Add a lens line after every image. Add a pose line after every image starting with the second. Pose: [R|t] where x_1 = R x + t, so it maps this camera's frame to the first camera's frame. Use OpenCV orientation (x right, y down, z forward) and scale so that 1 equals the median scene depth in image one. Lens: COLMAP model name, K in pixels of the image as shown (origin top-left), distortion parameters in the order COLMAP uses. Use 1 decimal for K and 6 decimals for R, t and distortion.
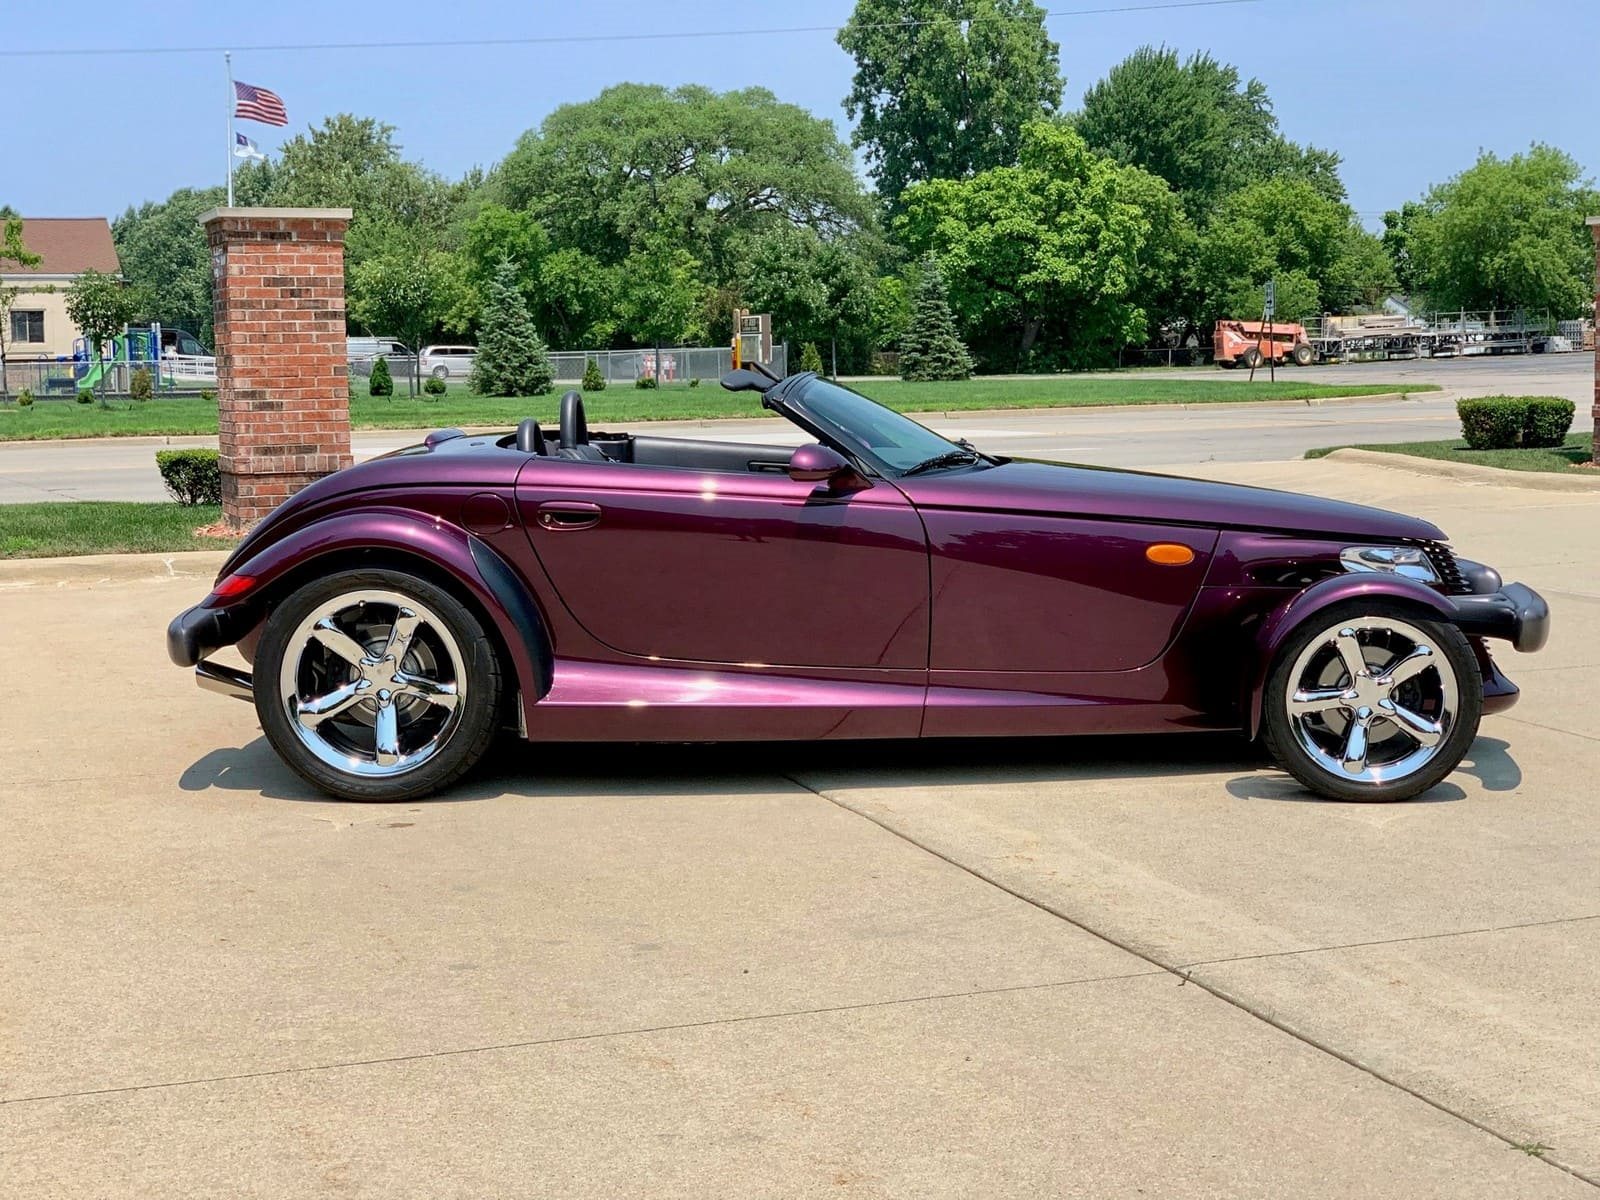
lens RADIAL K [[2421.0, 0, 796.2], [0, 2421.0, 608.5], [0, 0, 1]] dist [0.066915, 0.000000]
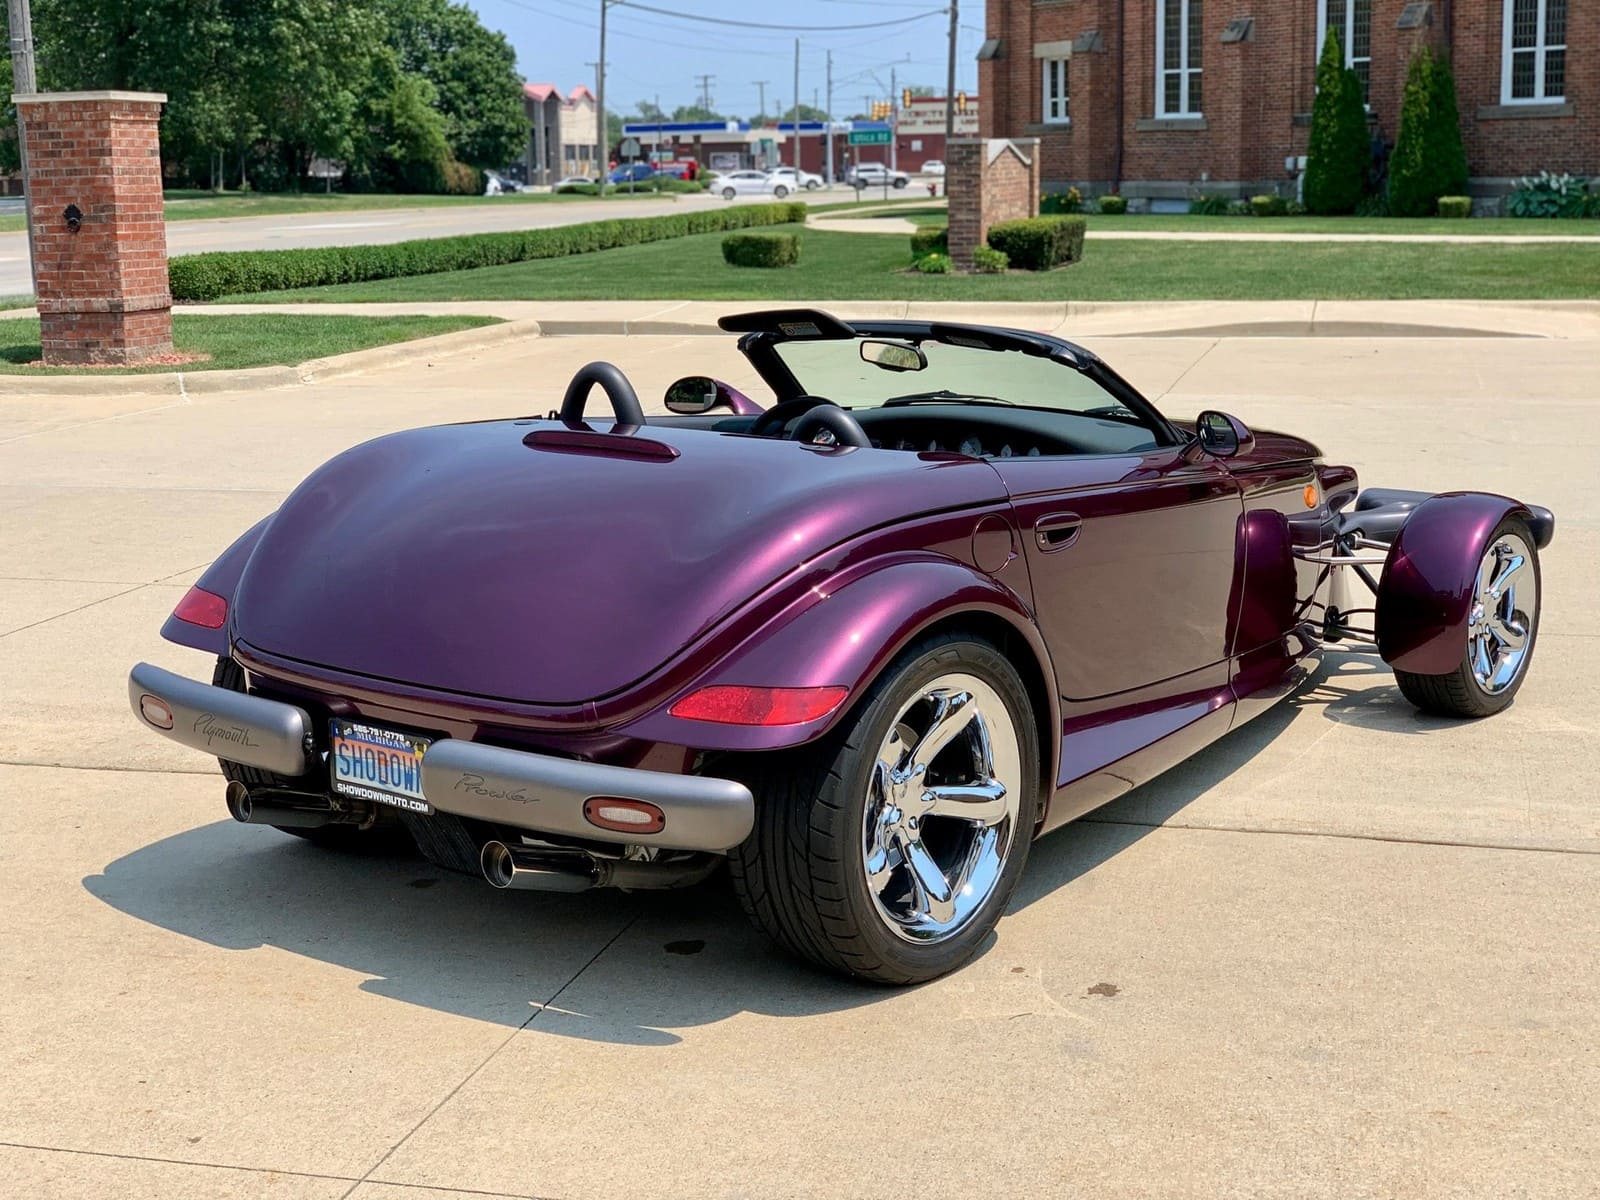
lens RADIAL K [[2421.0, 0, 794.5], [0, 2421.0, 600.2], [0, 0, 1]] dist [0.066915, 0.000000]
pose [[0.564266, -0.144737, 0.812807, -0.406860], [0.100750, 0.989226, 0.106210, -0.057331], [-0.819423, 0.021959, 0.572769, 0.343062]]
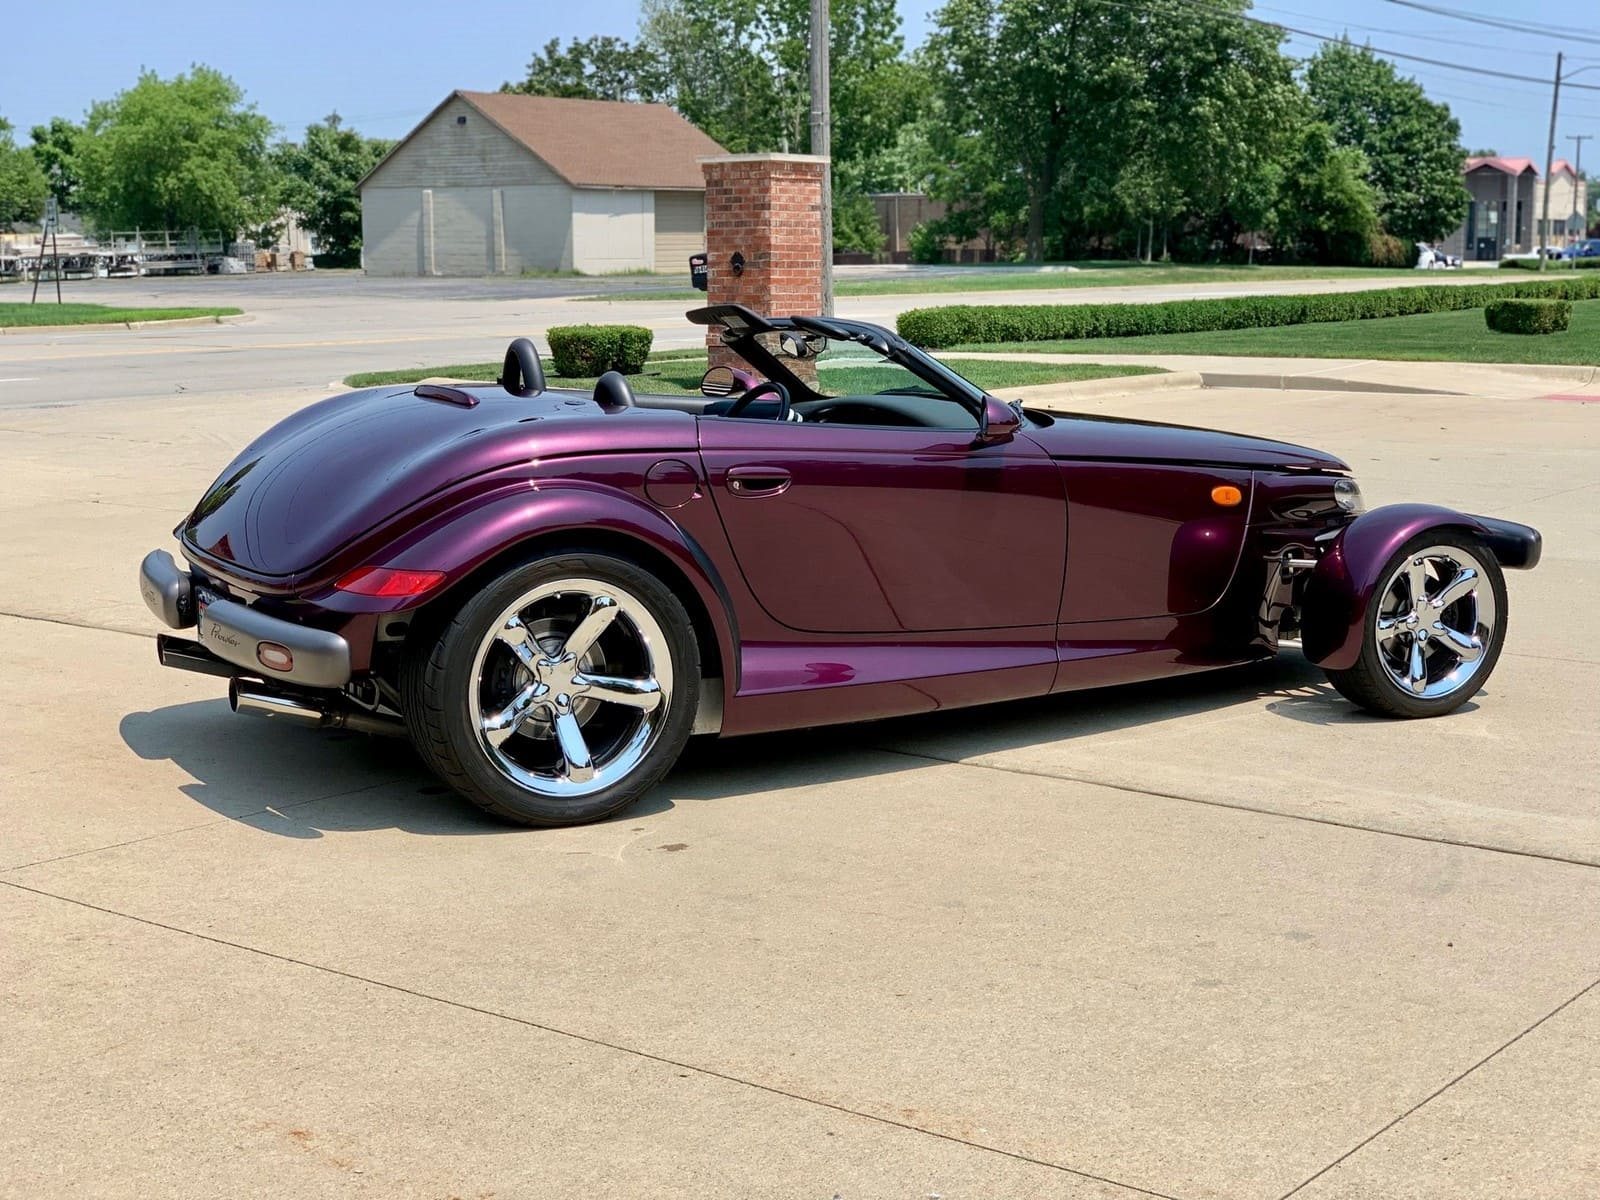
lens RADIAL K [[2421.0, 0, 796.4], [0, 2421.0, 599.6], [0, 0, 1]] dist [0.066915, 0.000000]
pose [[0.844981, -0.067620, 0.530504, -0.302890], [0.052049, 0.997663, 0.044263, -0.018566], [-0.532257, -0.009789, 0.846526, 0.124558]]
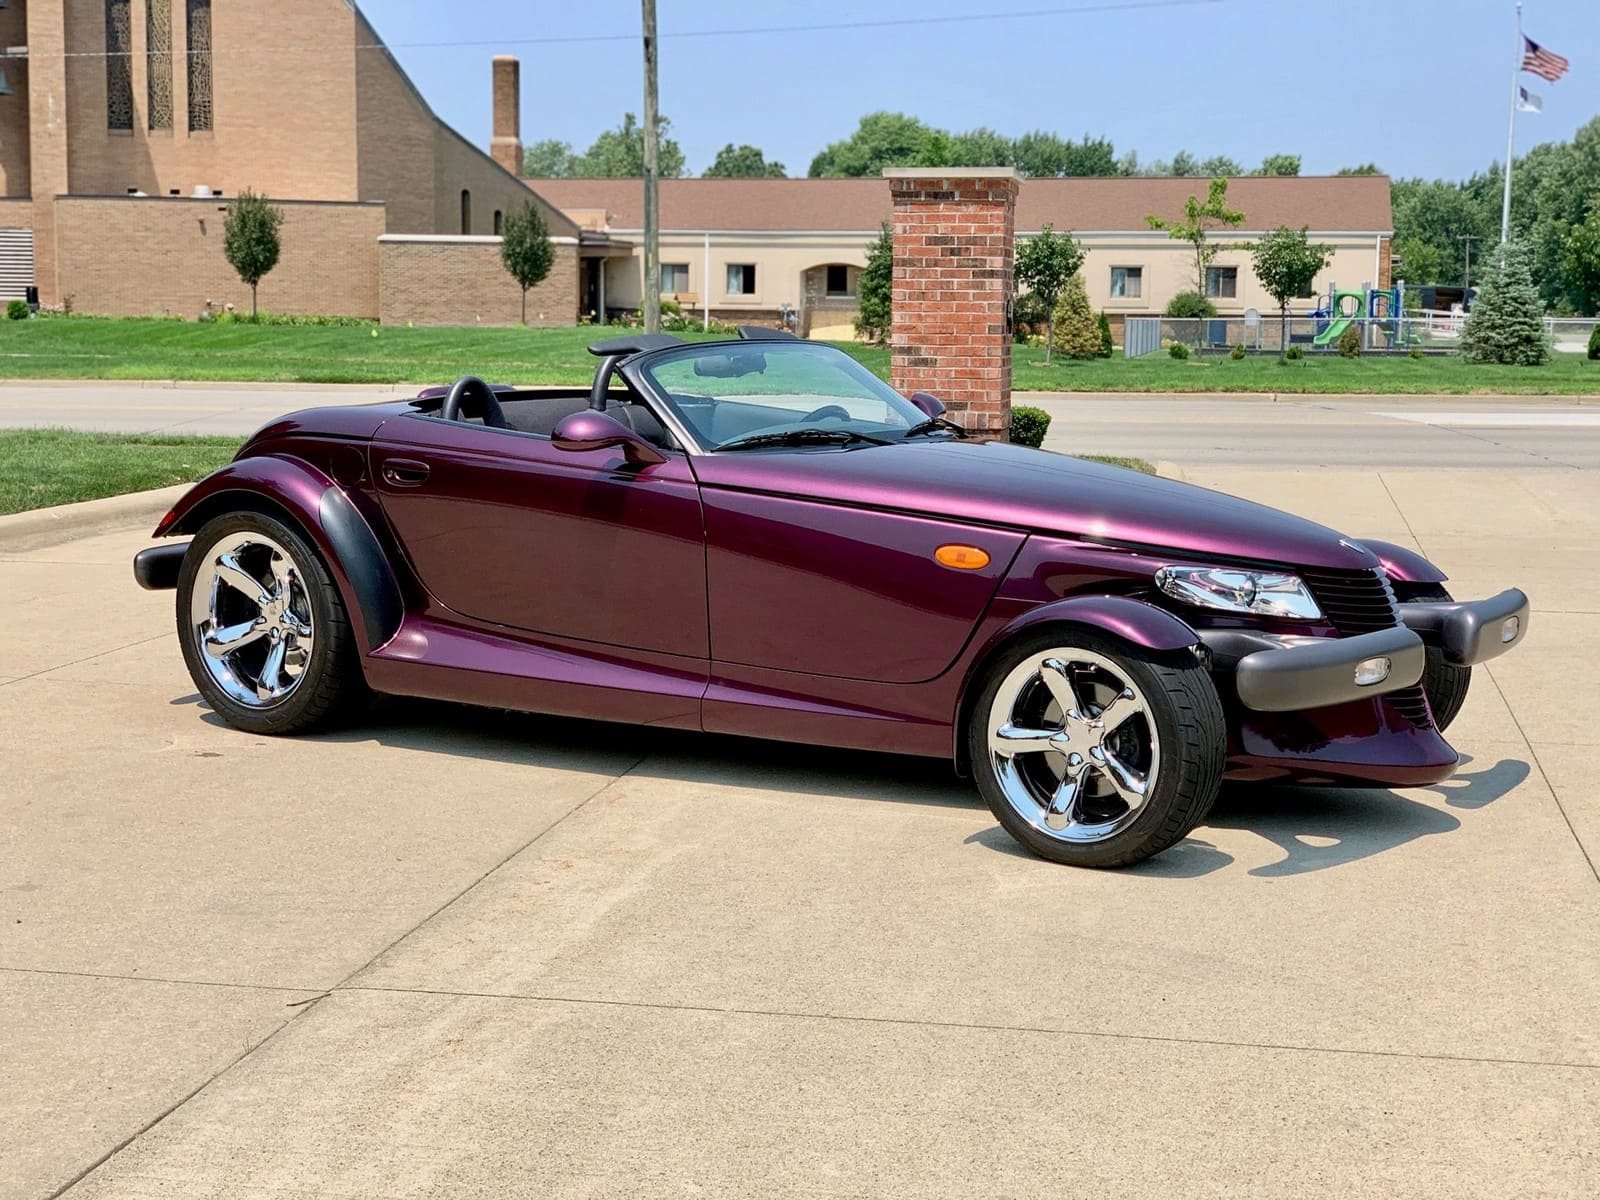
lens RADIAL K [[2421.0, 0, 802.2], [0, 2421.0, 601.5], [0, 0, 1]] dist [0.066915, 0.000000]
pose [[0.854887, 0.086968, -0.511473, 0.308245], [-0.079567, 0.996165, 0.036392, -0.018805], [0.512676, 0.009585, 0.858529, 0.117417]]
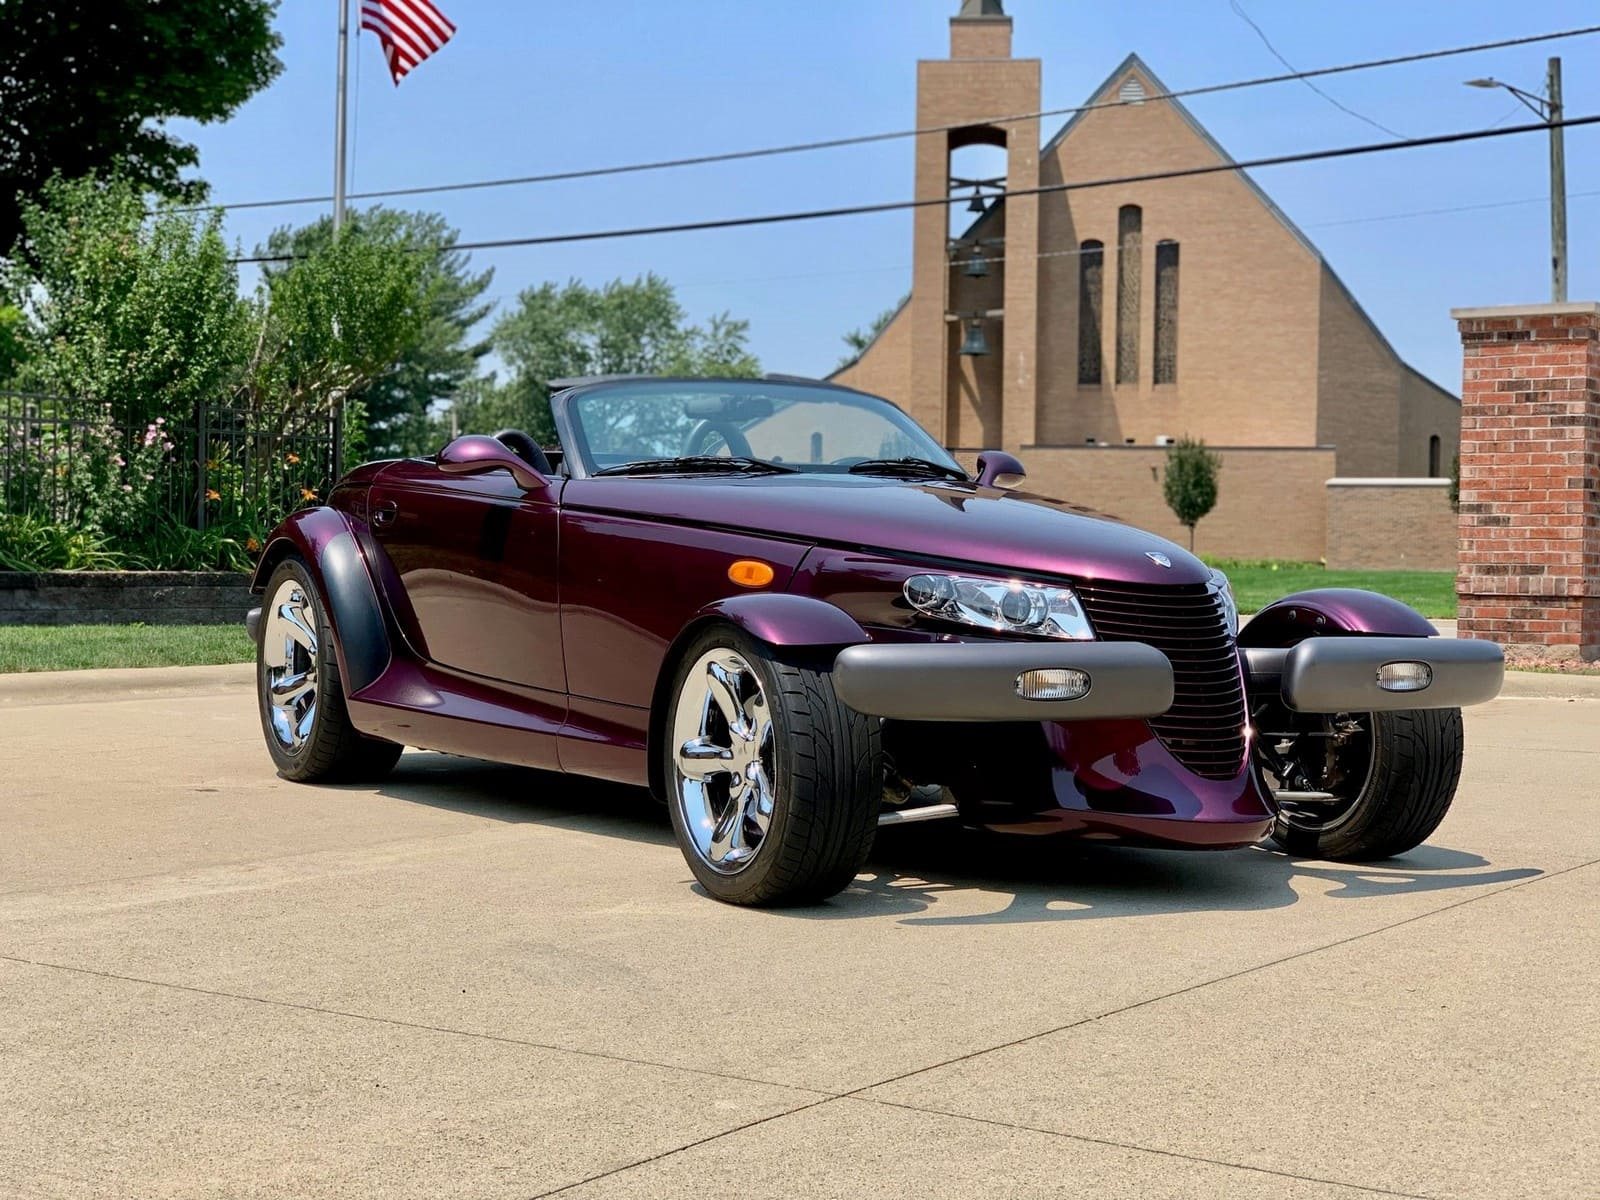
lens RADIAL K [[2421.0, 0, 804.3], [0, 2421.0, 586.3], [0, 0, 1]] dist [0.066915, 0.000000]
pose [[0.561672, 0.032823, -0.826708, 0.450189], [-0.113161, 0.992870, -0.037463, 0.005179], [0.819584, 0.114593, 0.561382, 0.316970]]
